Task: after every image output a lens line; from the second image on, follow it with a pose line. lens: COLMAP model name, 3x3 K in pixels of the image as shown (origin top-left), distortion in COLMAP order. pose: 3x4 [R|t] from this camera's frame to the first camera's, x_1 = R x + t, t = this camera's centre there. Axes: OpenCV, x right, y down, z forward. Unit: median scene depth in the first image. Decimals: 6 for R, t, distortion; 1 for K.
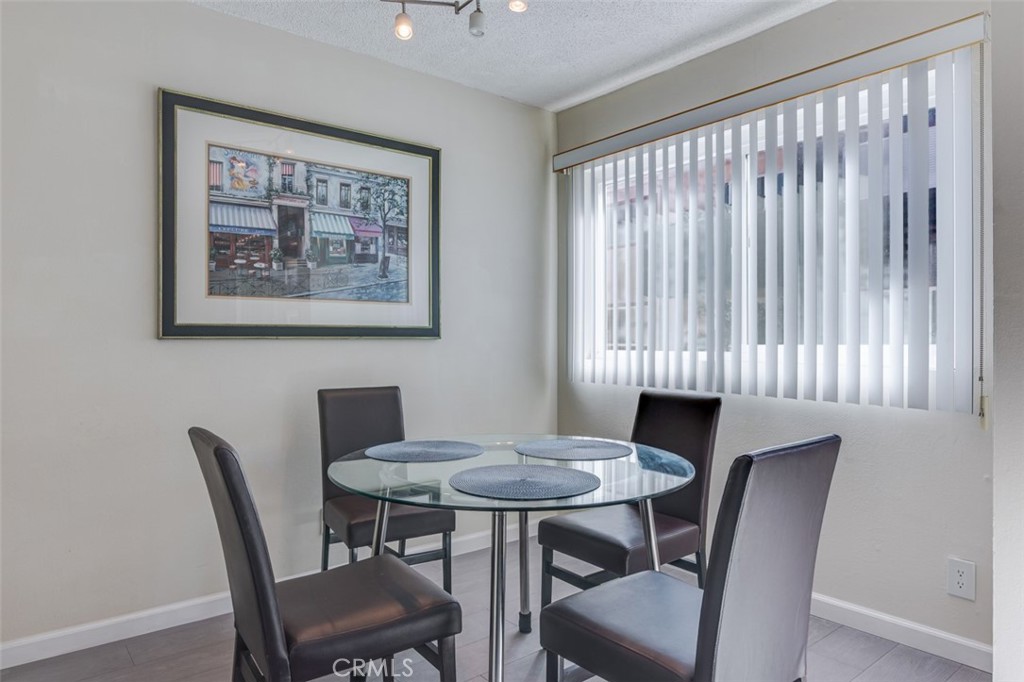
lens RADIAL K [[641.0, 0, 510.2], [0, 641.0, 347.7], [0, 0, 1]] dist [0.000116, 0.000250]
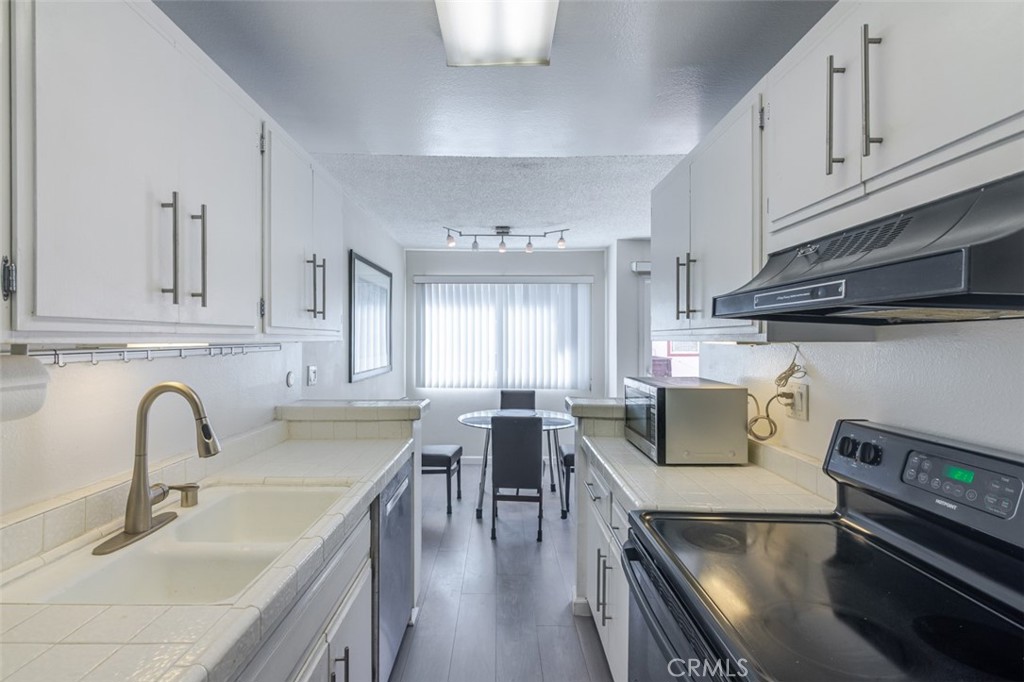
lens RADIAL K [[480.2, 0, 512.0], [0, 480.2, 341.0], [0, 0, 1]] dist [0.000827, 0.000098]
pose [[0.609989, -0.000512, 0.792410, -1.203289], [0.006211, 0.999972, -0.004135, -0.111816], [-0.792385, 0.007443, 0.609975, -0.193524]]
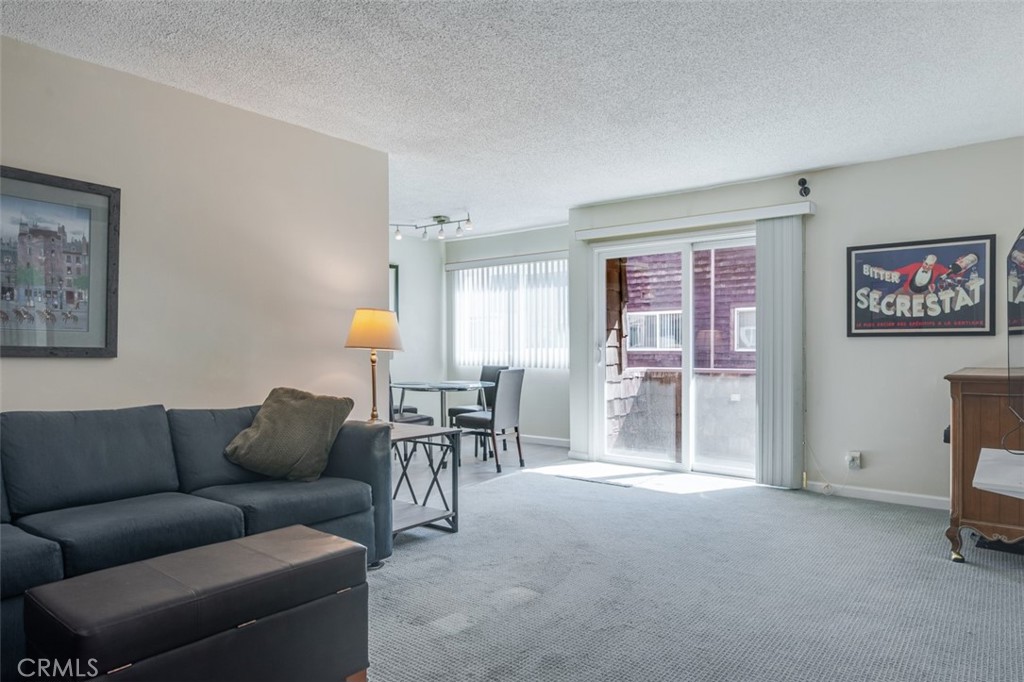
lens RADIAL K [[631.5, 0, 512.0], [0, 631.5, 341.0], [0, 0, 1]] dist [-0.000474, -0.000167]
pose [[0.974707, 0.000553, 0.223487, -0.252322], [0.002729, 0.999893, -0.014374, 0.001041], [-0.223471, 0.014621, 0.974601, -1.518074]]
